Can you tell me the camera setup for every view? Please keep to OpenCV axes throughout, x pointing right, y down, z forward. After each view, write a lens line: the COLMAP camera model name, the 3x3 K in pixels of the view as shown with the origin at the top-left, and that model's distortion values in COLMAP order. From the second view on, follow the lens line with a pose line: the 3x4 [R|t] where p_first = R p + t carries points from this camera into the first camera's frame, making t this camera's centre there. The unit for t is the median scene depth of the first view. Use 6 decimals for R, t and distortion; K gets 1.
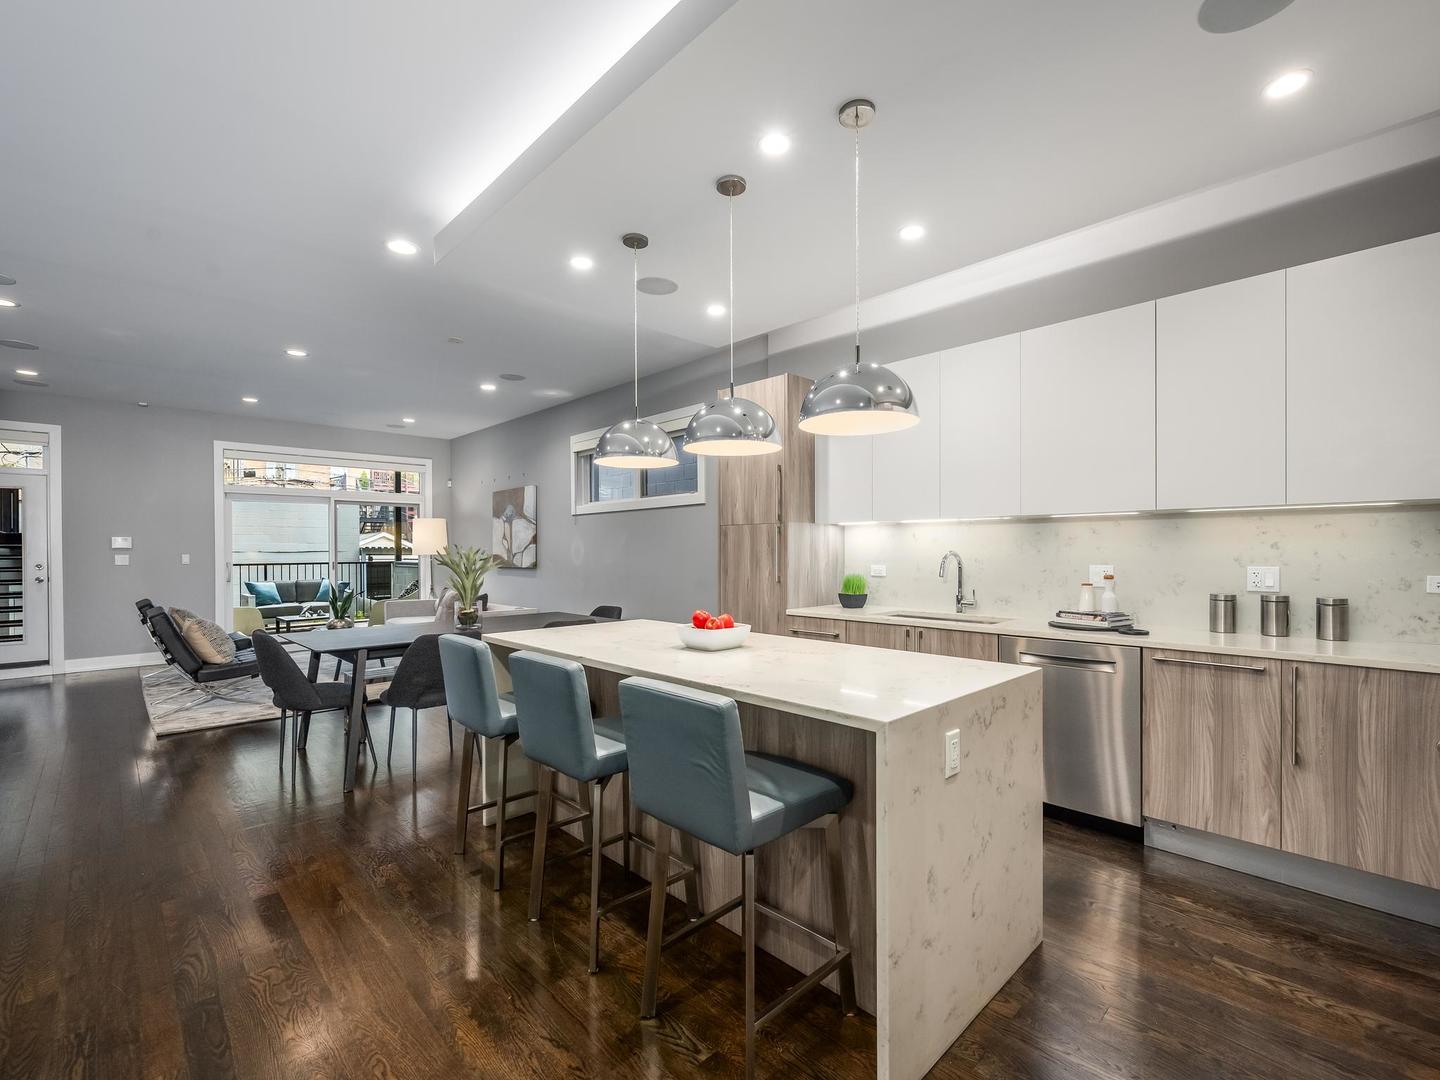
lens RADIAL K [[639.5, 0, 727.2], [0, 639.5, 554.3], [0, 0, 1]] dist [-0.002299, -0.000579]
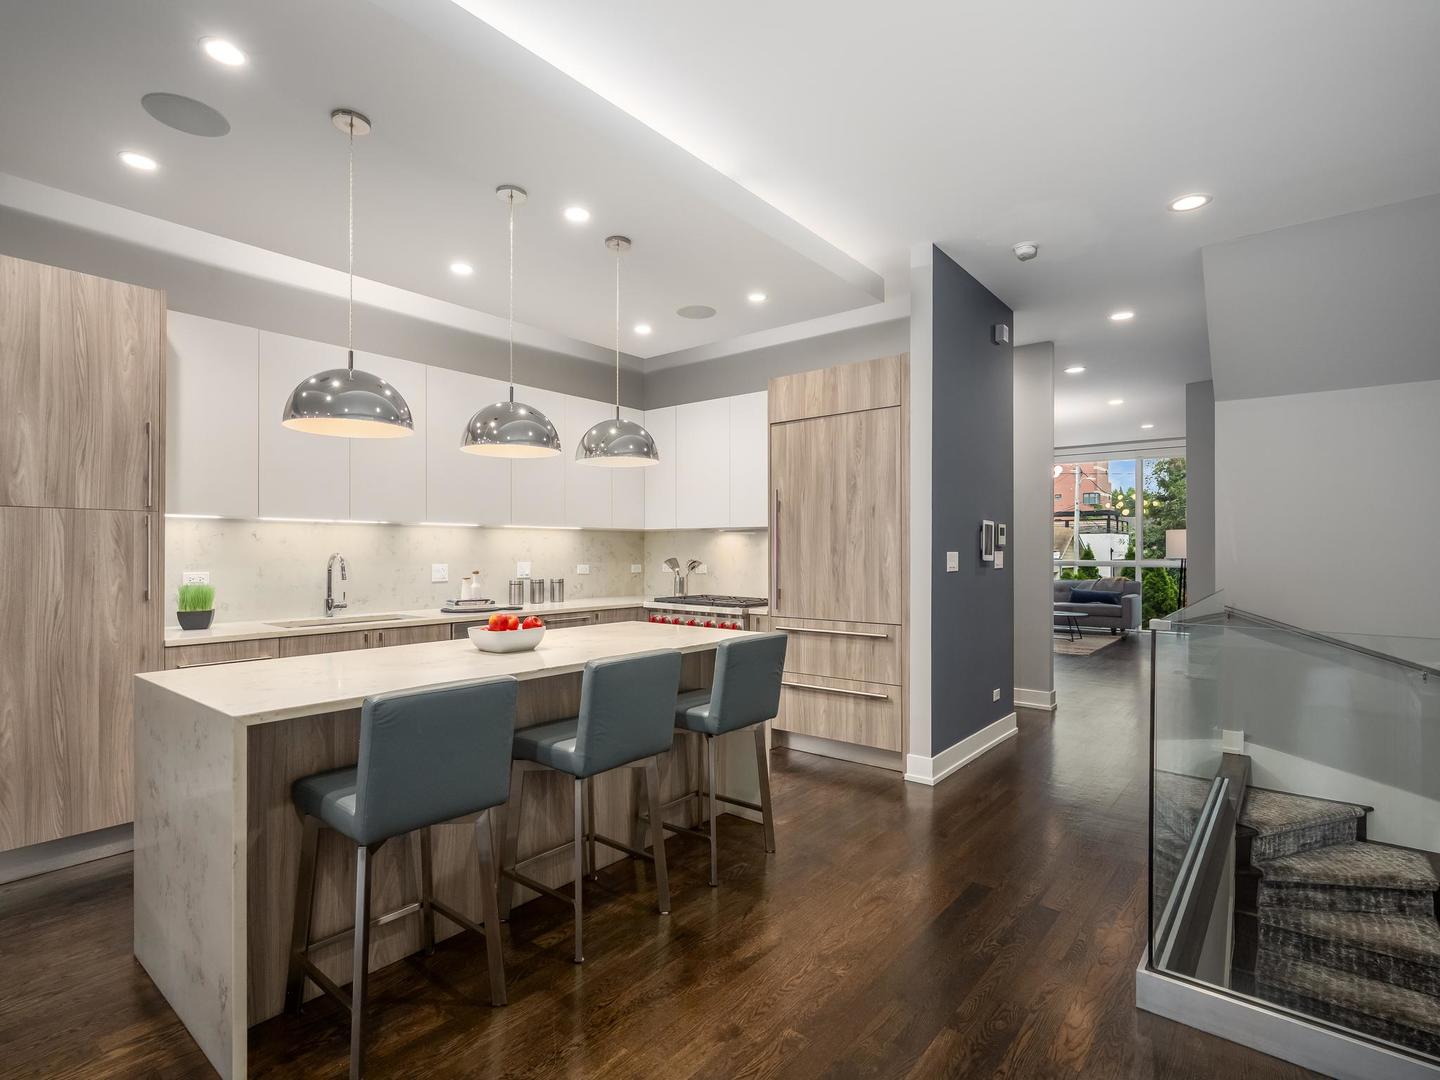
lens RADIAL K [[717.1, 0, 722.2], [0, 717.1, 546.1], [0, 0, 1]] dist [-0.003462, -0.000590]
pose [[-0.115813, 0.008953, 0.993231, -0.443216], [0.005109, 0.999952, -0.008418, -0.002136], [-0.993258, 0.004099, -0.115853, 0.300319]]
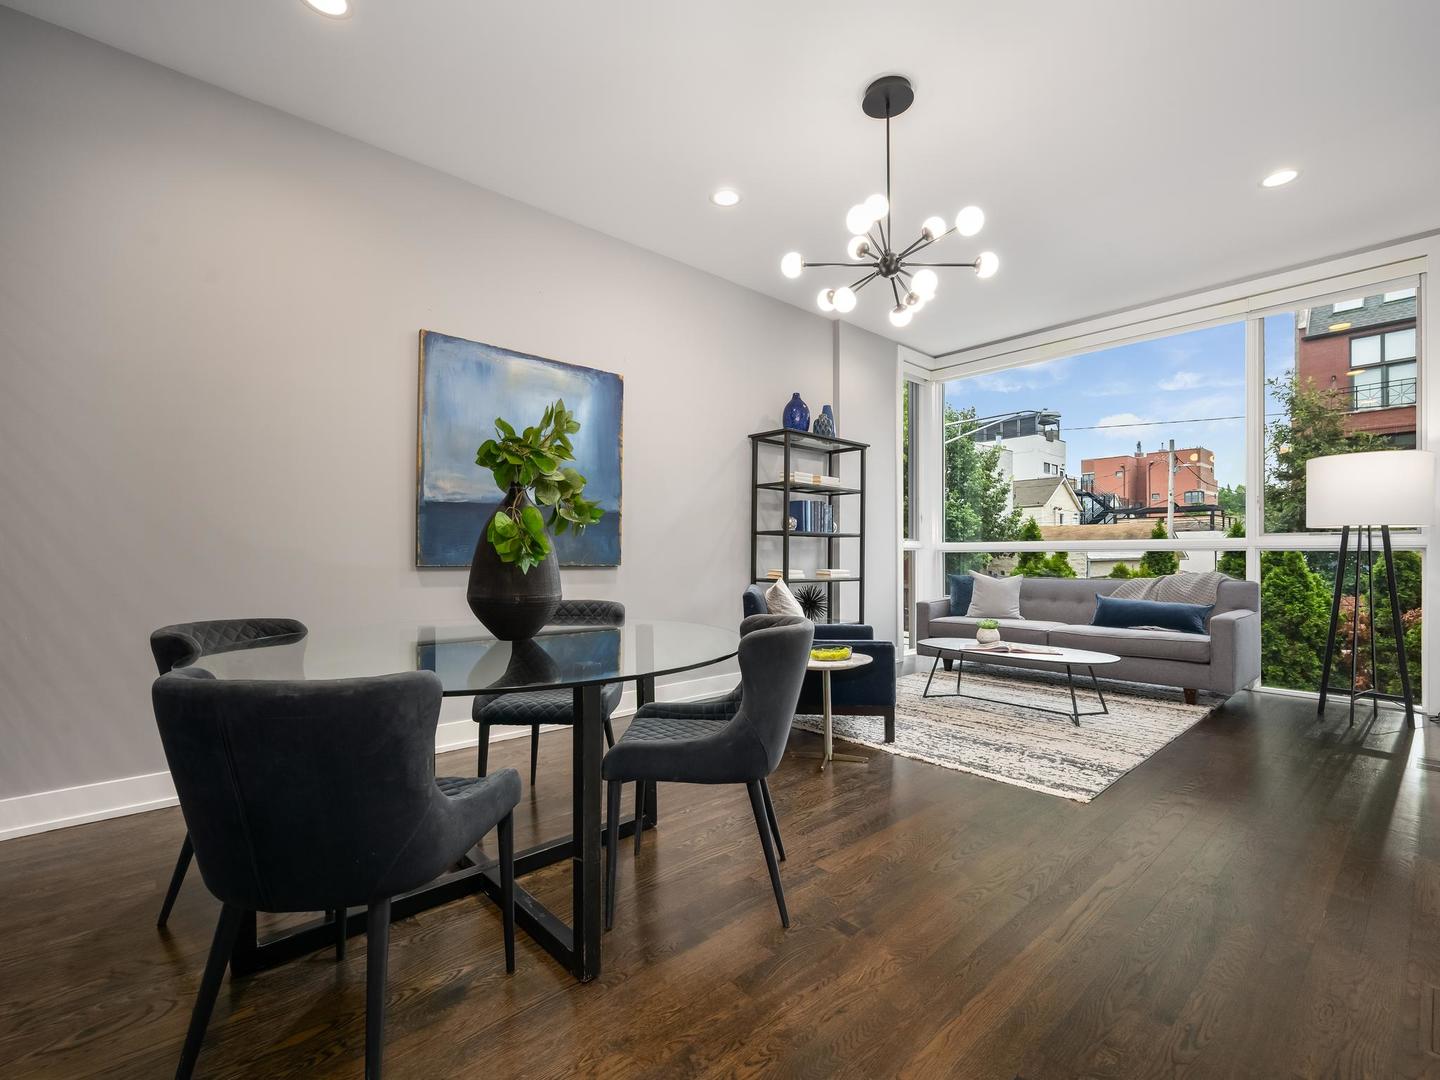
lens RADIAL K [[639.5, 0, 727.2], [0, 639.5, 554.3], [0, 0, 1]] dist [-0.002299, -0.000579]
pose [[0.043154, 0.005791, 0.999052, 0.380720], [0.008291, 0.999947, -0.006154, 0.040203], [-0.999034, 0.008549, 0.043104, -0.311640]]
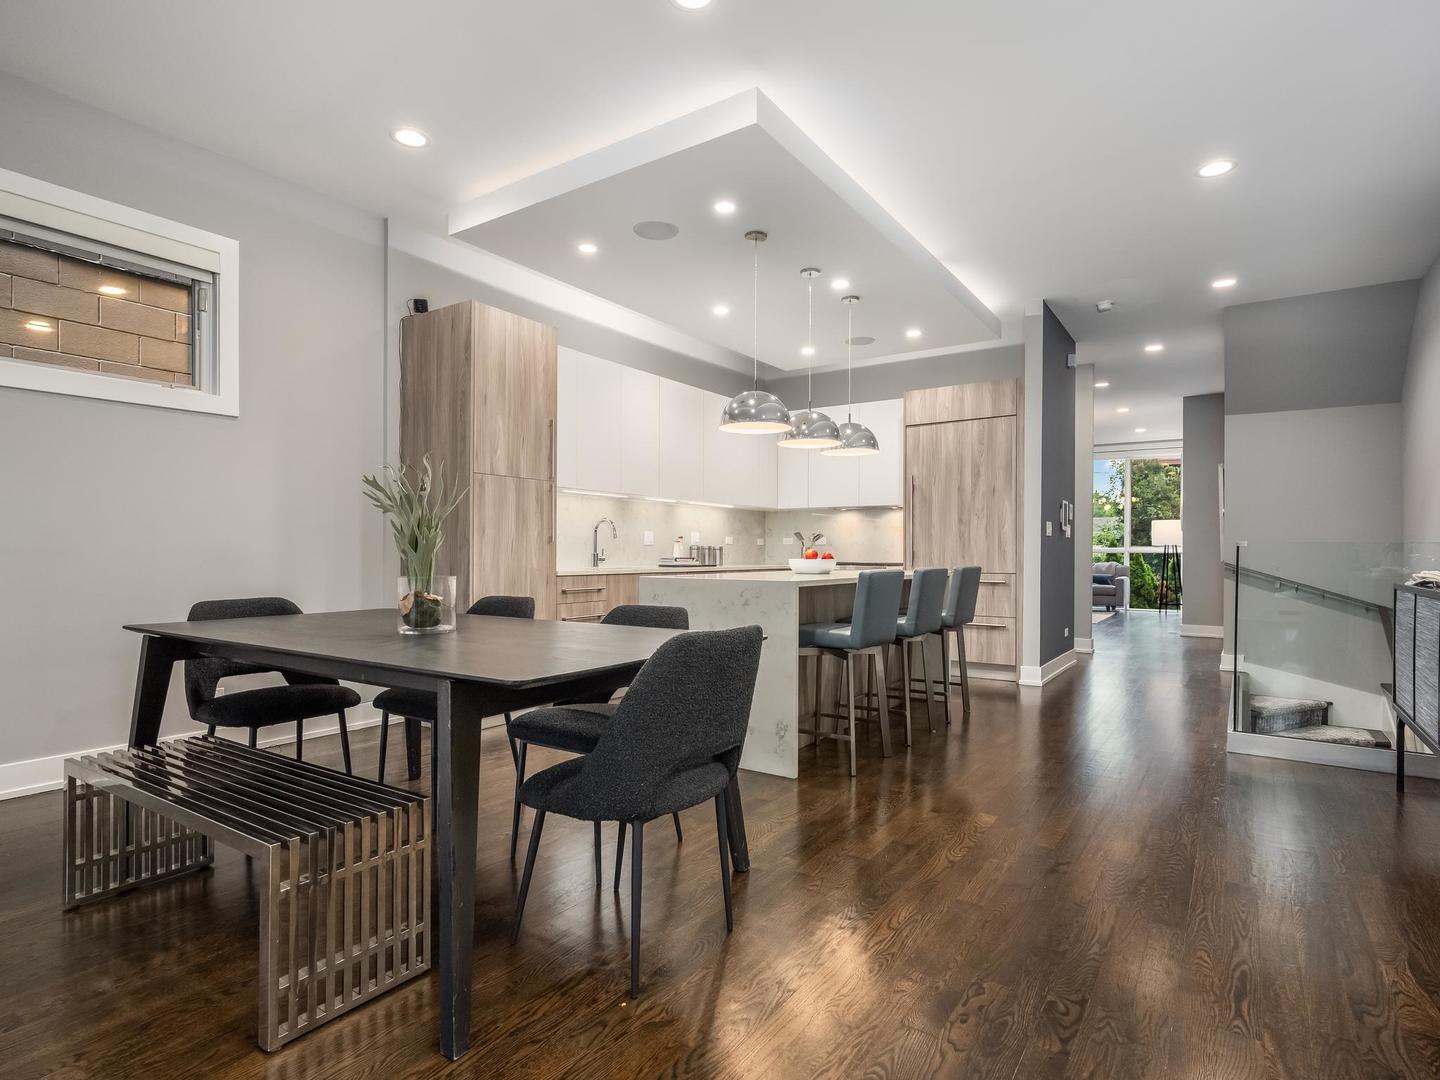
lens RADIAL K [[757.9, 0, 722.8], [0, 757.9, 552.0], [0, 0, 1]] dist [-0.000179, 0.000170]
pose [[-0.195828, 0.002285, 0.980636, -0.662125], [0.001037, 0.999997, -0.002123, 0.036543], [-0.980638, 0.000602, -0.195829, 0.590512]]
